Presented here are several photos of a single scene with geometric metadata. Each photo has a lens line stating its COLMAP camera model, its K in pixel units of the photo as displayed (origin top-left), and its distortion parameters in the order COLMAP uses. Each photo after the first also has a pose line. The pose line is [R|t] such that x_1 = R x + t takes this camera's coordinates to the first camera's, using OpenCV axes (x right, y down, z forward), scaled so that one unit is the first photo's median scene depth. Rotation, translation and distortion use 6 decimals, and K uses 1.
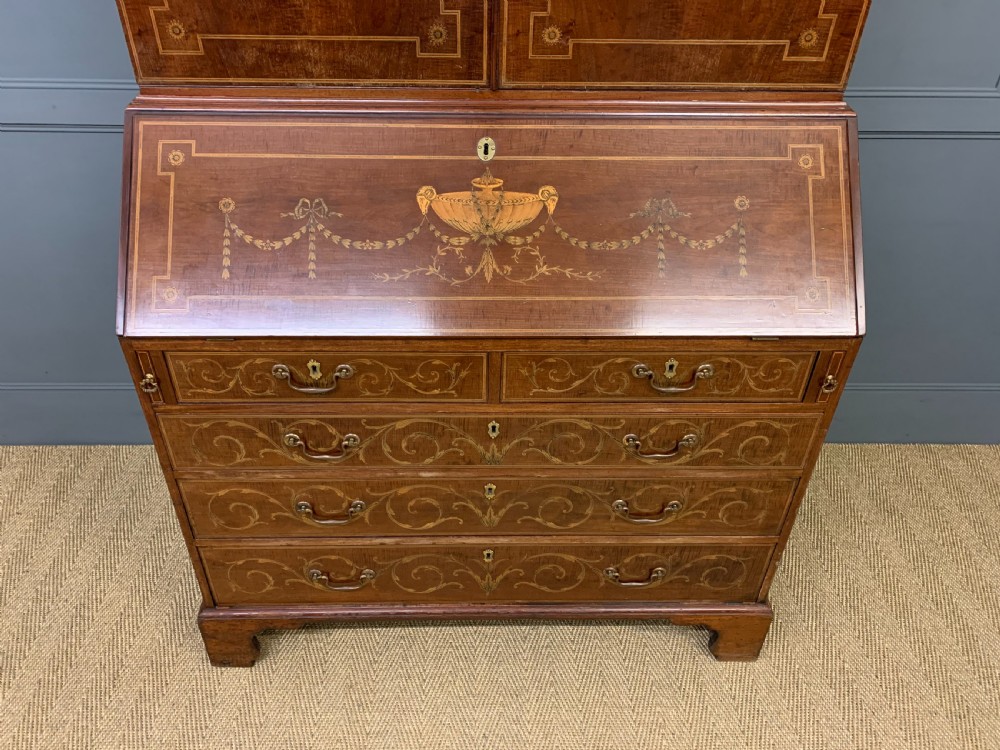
lens RADIAL K [[777.1, 0, 492.3], [0, 777.1, 372.7], [0, 0, 1]] dist [0.040081, -0.042920]
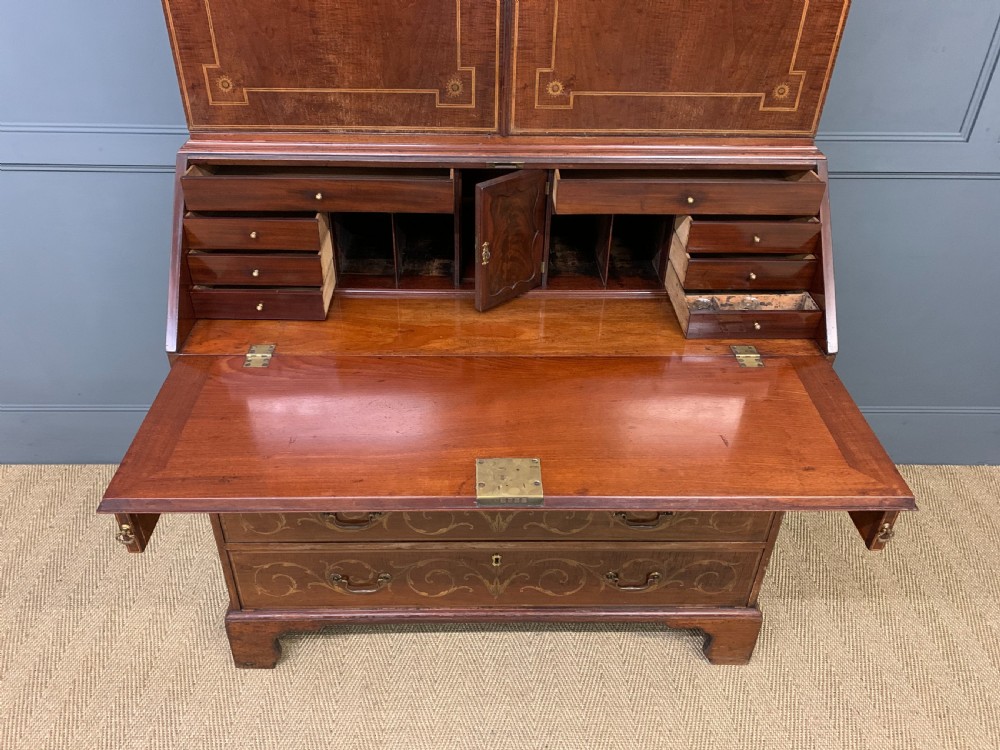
lens RADIAL K [[777.1, 0, 491.3], [0, 777.1, 373.9], [0, 0, 1]] dist [0.040081, -0.042920]
pose [[0.999998, 0.001216, -0.001399, -0.013998], [-0.001279, 0.998955, -0.045684, 0.032998], [0.001342, 0.045686, 0.998955, -0.108890]]
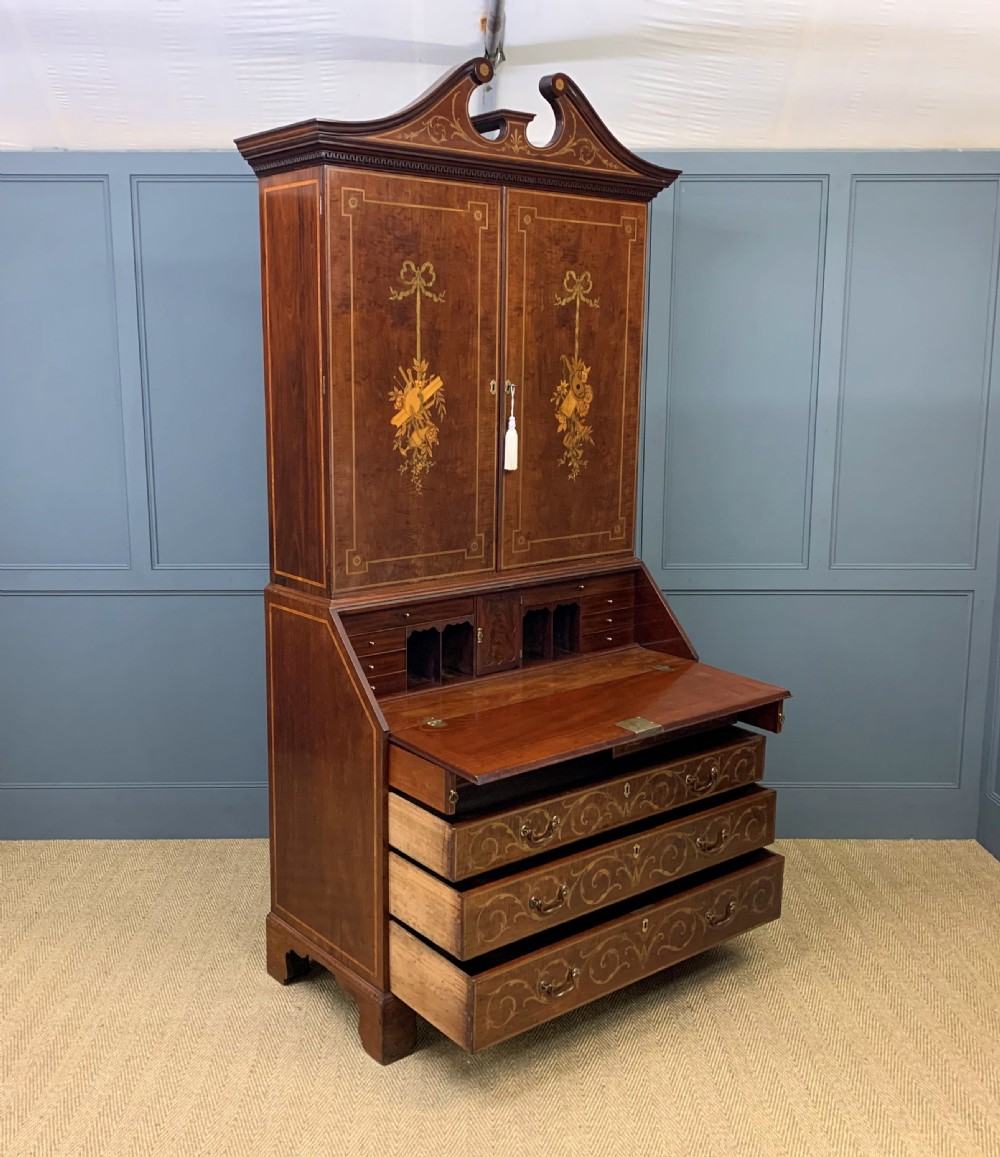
lens RADIAL K [[1177.3, 0, 463.6], [0, 1177.3, 562.2], [0, 0, 1]] dist [0.087573, 0.000000]
pose [[0.797071, -0.116981, 0.592447, -1.662751], [0.375168, 0.864689, -0.334010, 0.496686], [-0.473209, 0.488497, 0.733106, -0.964874]]
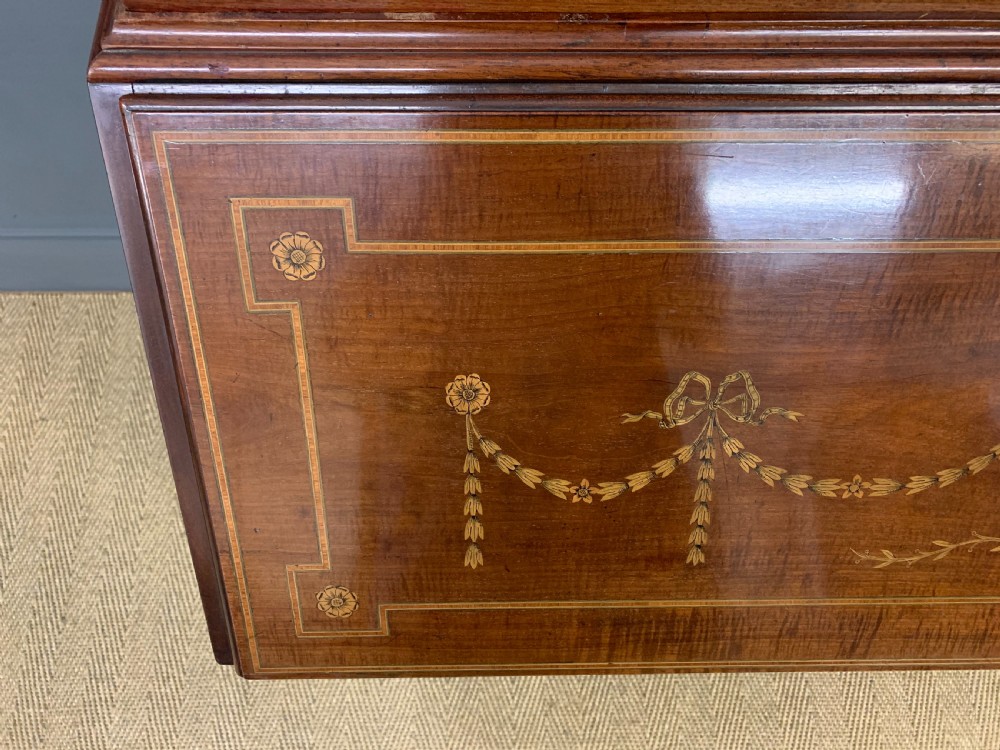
lens RADIAL K [[777.1, 0, 501.6], [0, 777.1, 375.3], [0, 0, 1]] dist [0.040081, -0.042920]
pose [[0.999971, 0.007343, -0.002127, -0.314294], [-0.005050, 0.843403, 0.537258, -0.390152], [0.005739, -0.537231, 0.843415, 0.697211]]
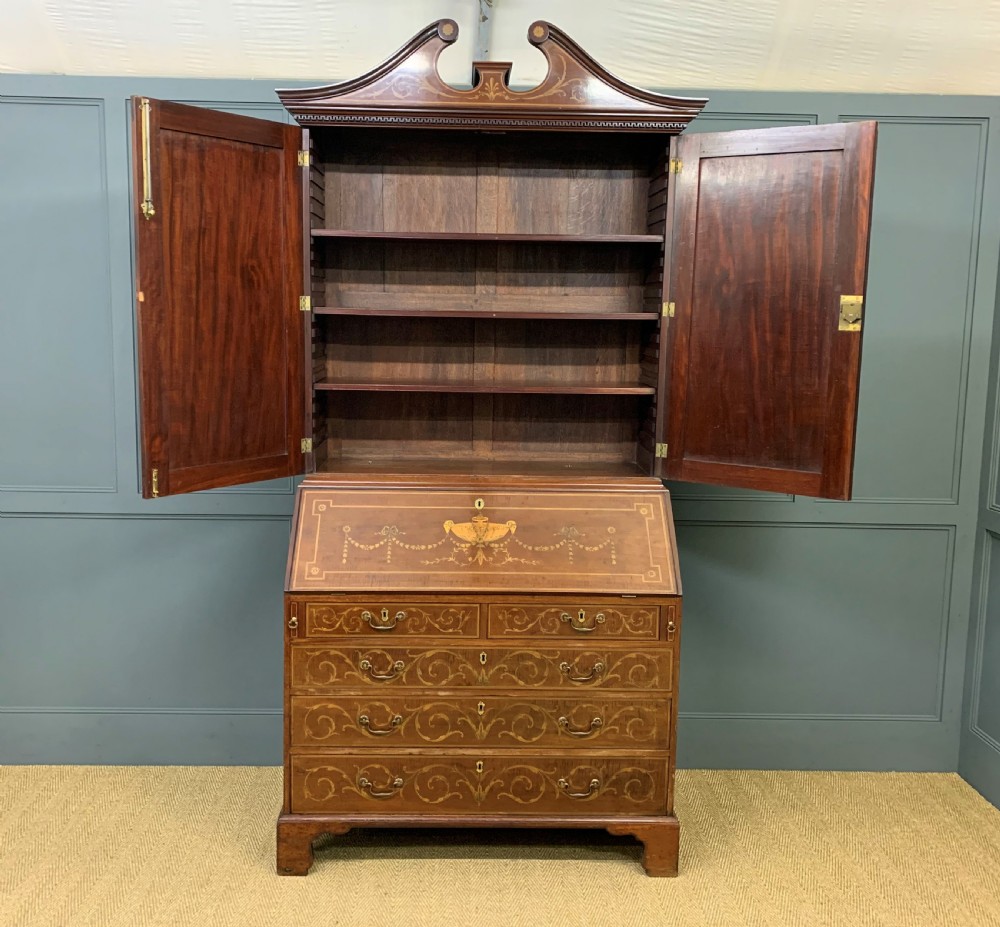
lens RADIAL K [[977.5, 0, 479.6], [0, 977.5, 430.7], [0, 0, 1]] dist [0.074475, 0.000000]
pose [[0.999999, 0.001338, 0.000039, -0.007603], [-0.001141, 0.867041, -0.498236, 0.767334], [-0.000700, 0.498236, 0.867041, -1.205392]]
